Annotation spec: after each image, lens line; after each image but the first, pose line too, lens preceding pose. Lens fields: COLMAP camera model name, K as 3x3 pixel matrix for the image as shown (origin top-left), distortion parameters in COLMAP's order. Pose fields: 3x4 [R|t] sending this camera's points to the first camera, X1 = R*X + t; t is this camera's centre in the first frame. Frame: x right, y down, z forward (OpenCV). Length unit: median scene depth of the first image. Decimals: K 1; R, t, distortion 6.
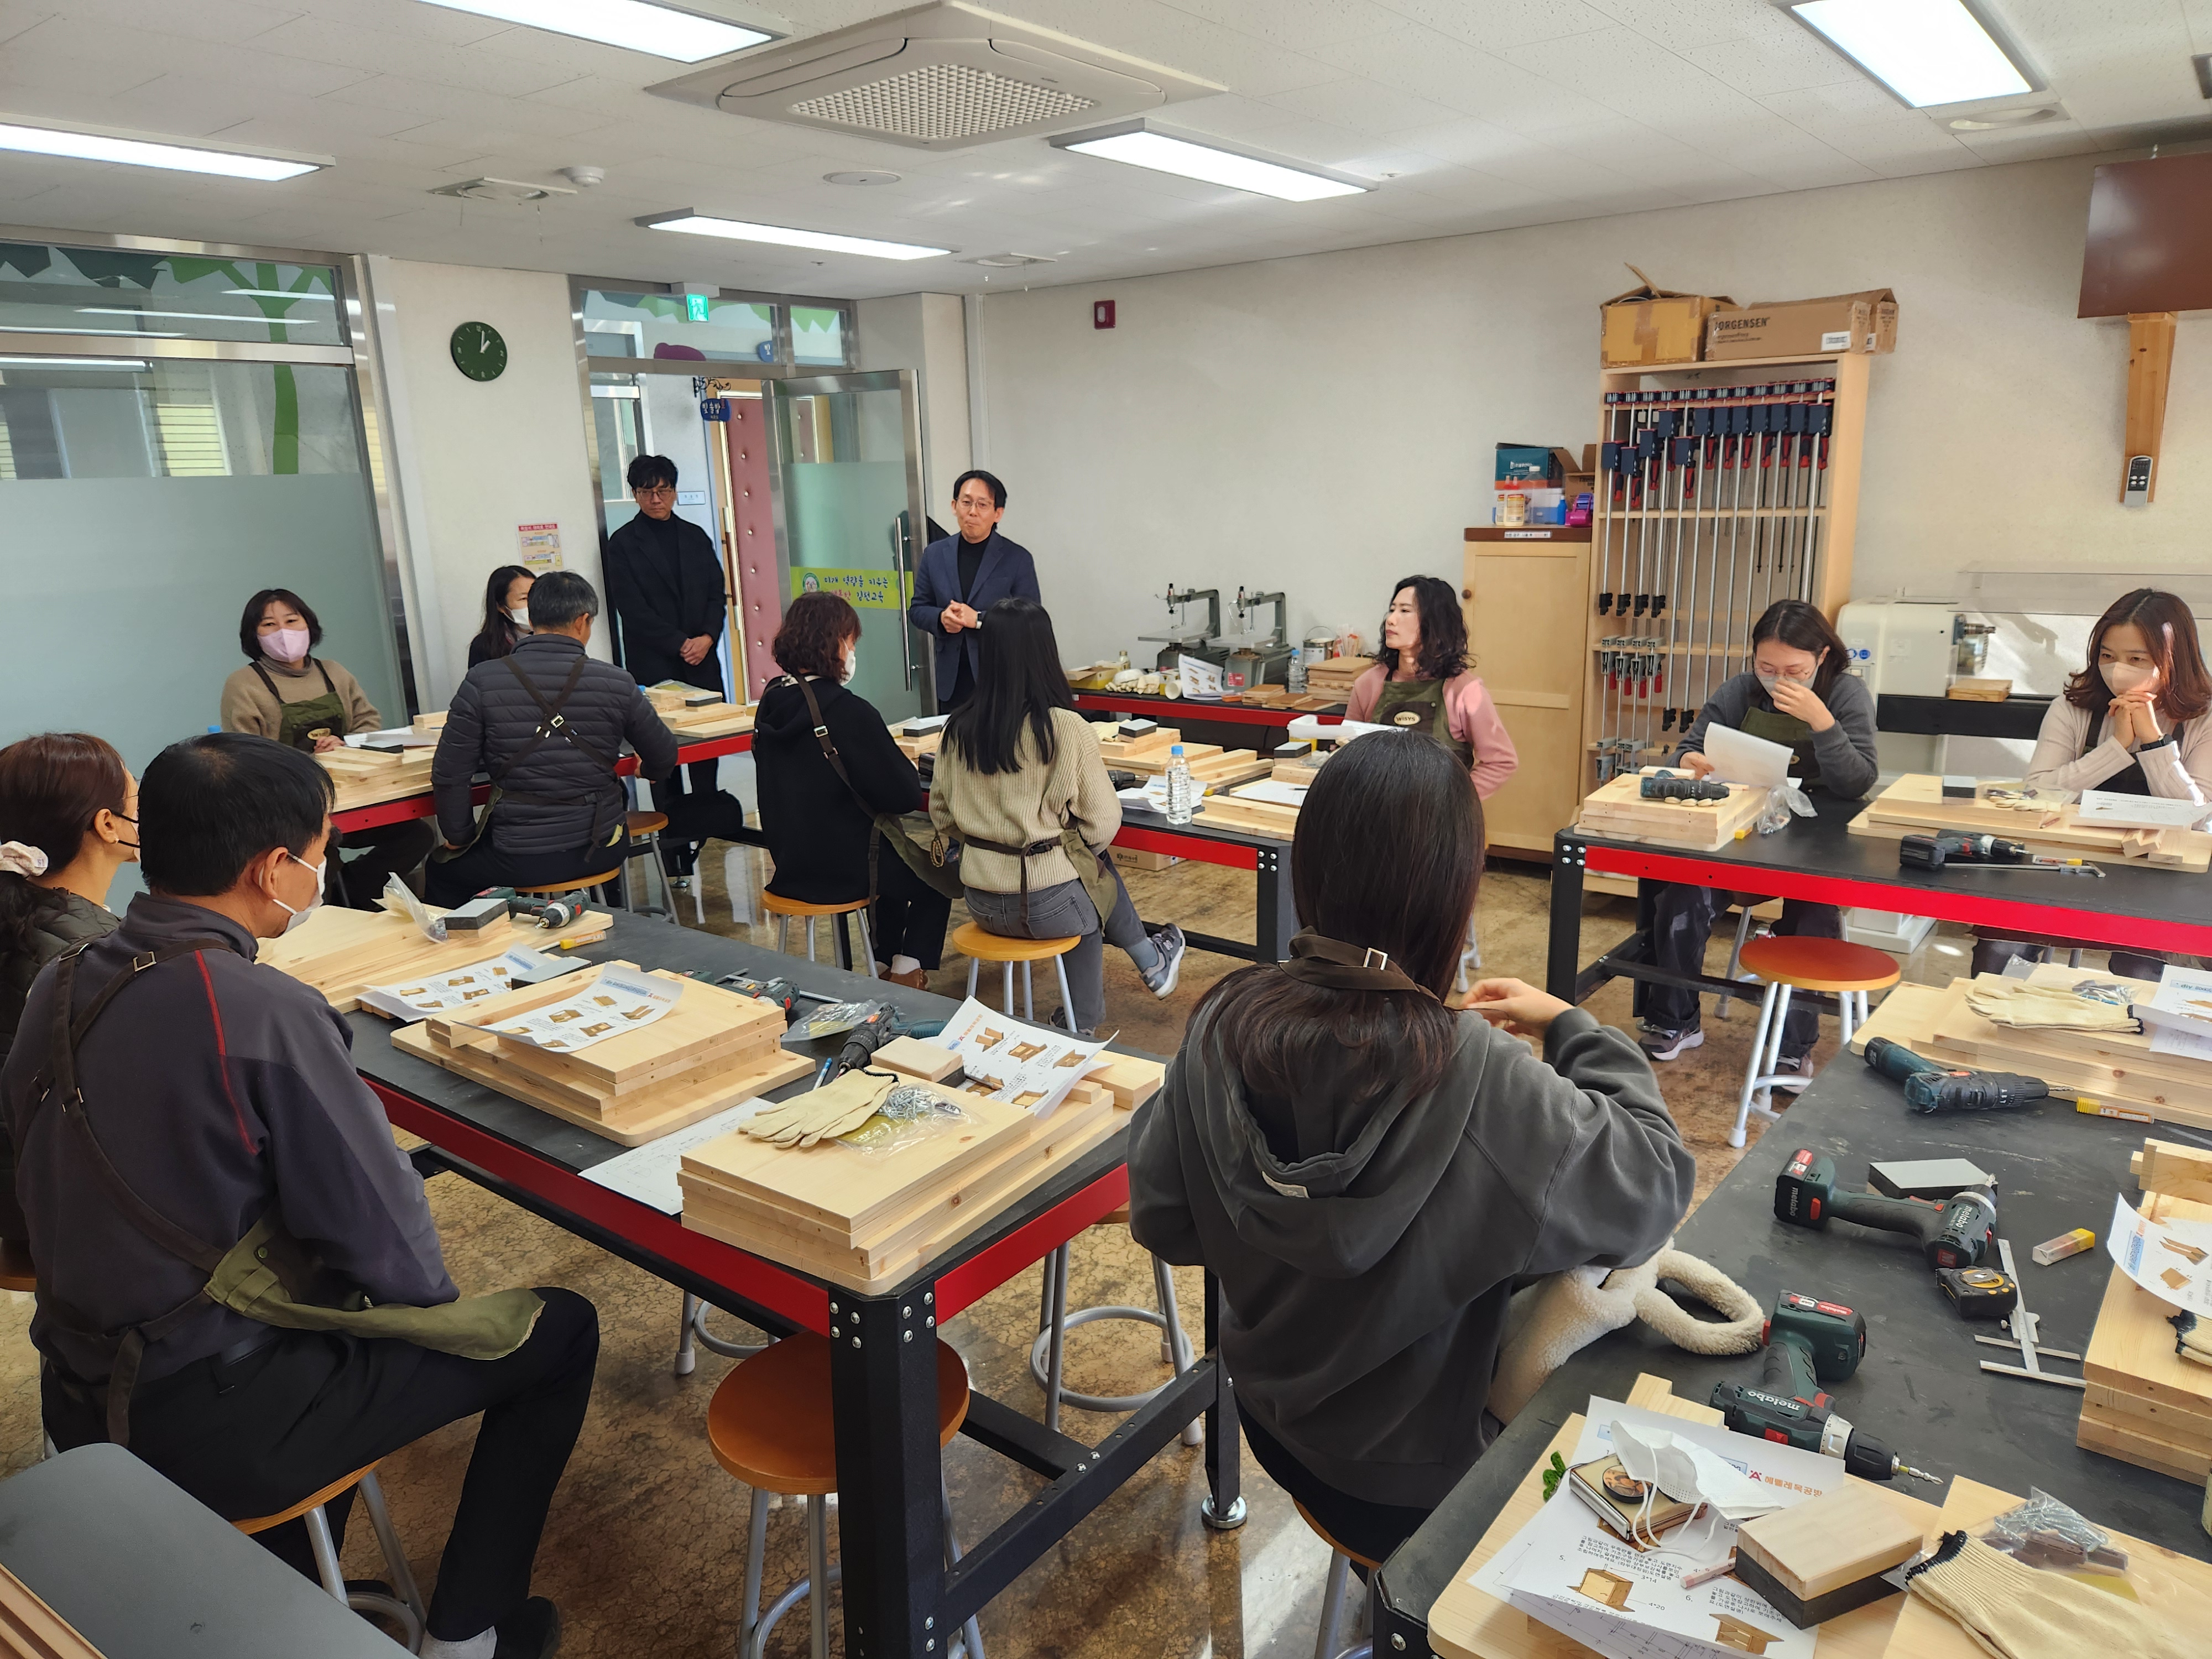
lens RADIAL K [[1469.2, 0, 1106.0], [0, 1469.2, 829.5], [0, 0, 1]] dist [0.010330, 0.001219]
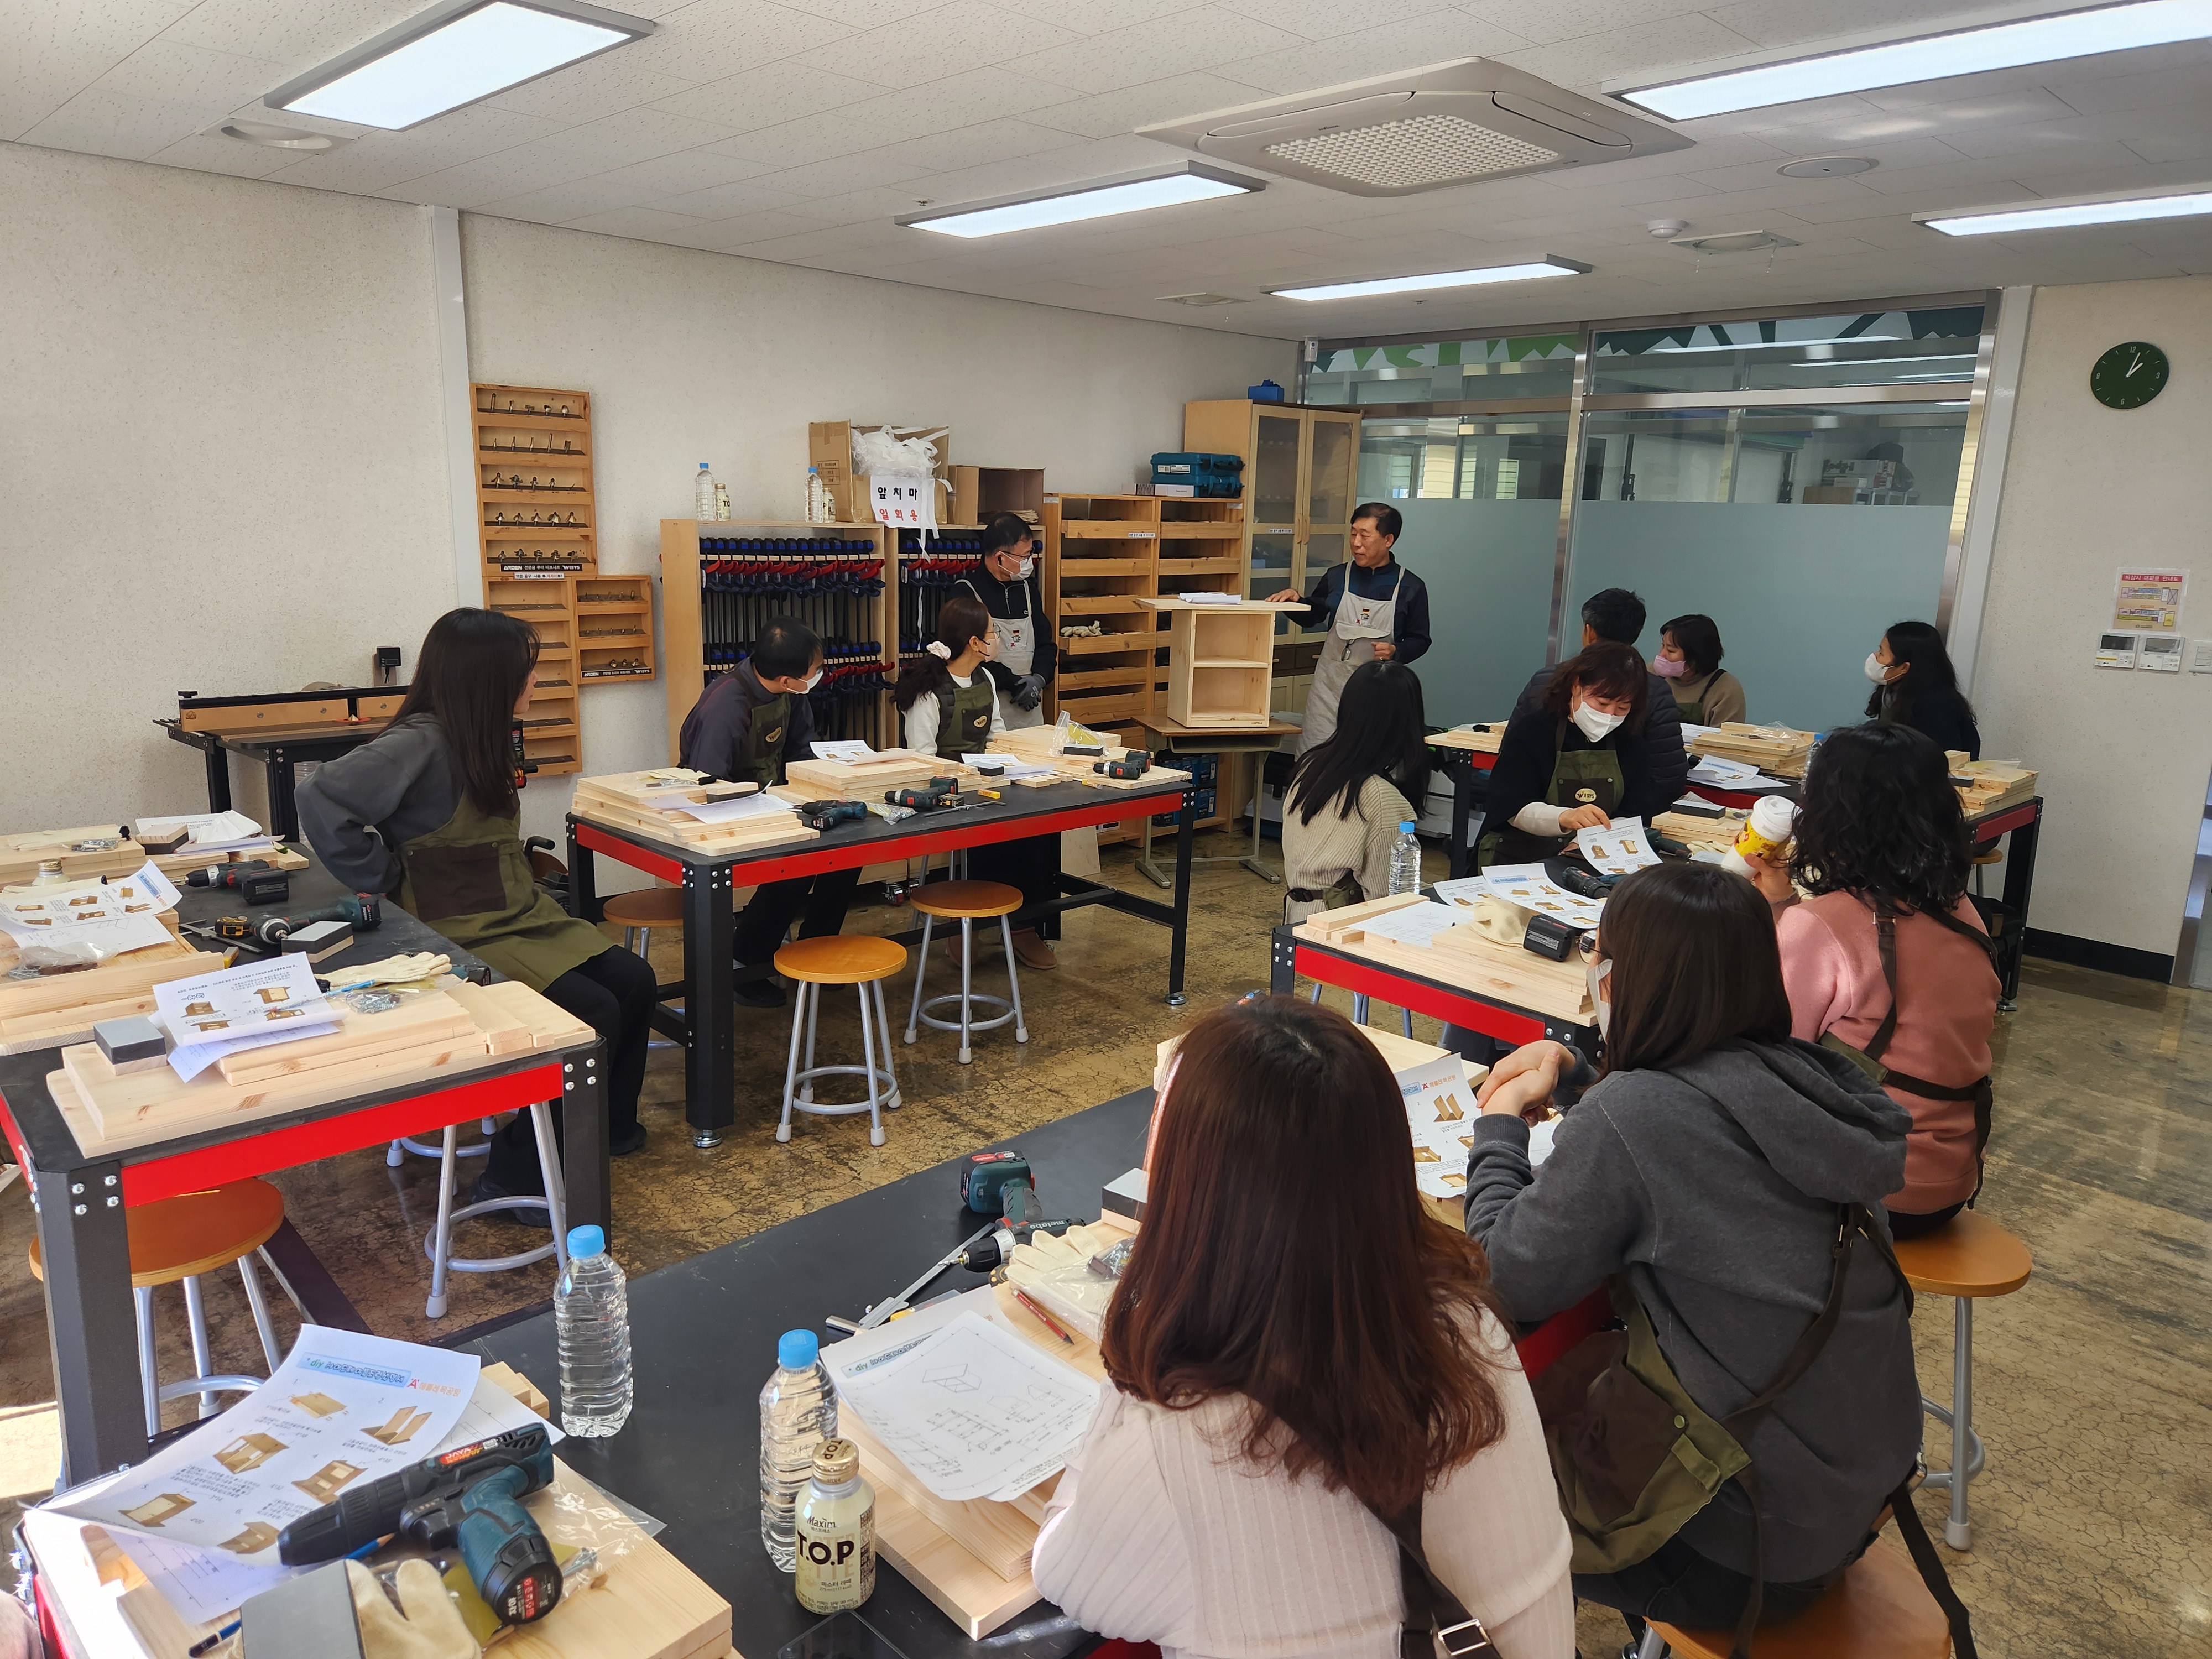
lens RADIAL K [[1469.2, 0, 1106.0], [0, 1469.2, 829.5], [0, 0, 1]] dist [0.010330, 0.001219]
pose [[-0.154453, 0.226640, -0.961654, 1.606738], [-0.258011, 0.930307, 0.260691, -0.408417], [0.953716, 0.288382, -0.085213, 1.608049]]
